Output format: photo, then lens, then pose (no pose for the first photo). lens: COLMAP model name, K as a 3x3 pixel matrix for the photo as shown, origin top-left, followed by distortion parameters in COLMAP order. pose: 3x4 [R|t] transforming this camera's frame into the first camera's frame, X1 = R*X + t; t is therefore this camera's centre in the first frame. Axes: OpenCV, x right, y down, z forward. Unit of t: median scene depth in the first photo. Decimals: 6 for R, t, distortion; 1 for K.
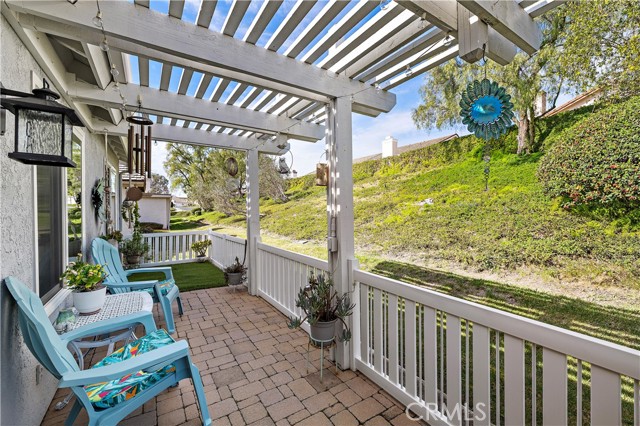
lens RADIAL K [[265.0, 0, 320.1], [0, 265.0, 210.3], [0, 0, 1]] dist [-0.009124, 0.001238]
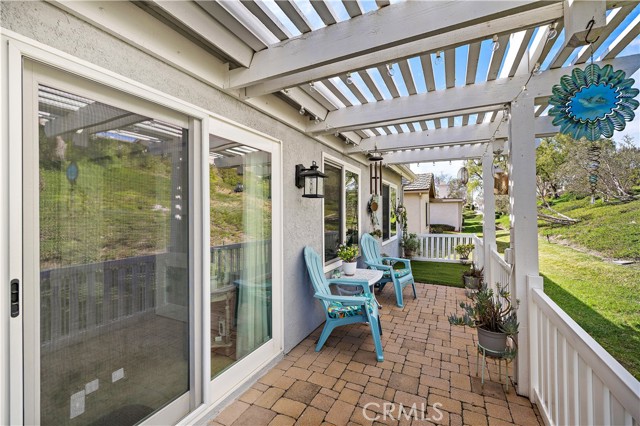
lens RADIAL K [[265.0, 0, 322.9], [0, 265.0, 211.9], [0, 0, 1]] dist [-0.009124, 0.001238]
pose [[0.509077, -0.001022, -0.860721, 0.344915], [-0.001979, 0.999995, -0.002357, -0.018666], [0.860719, 0.002903, 0.509072, -0.036377]]
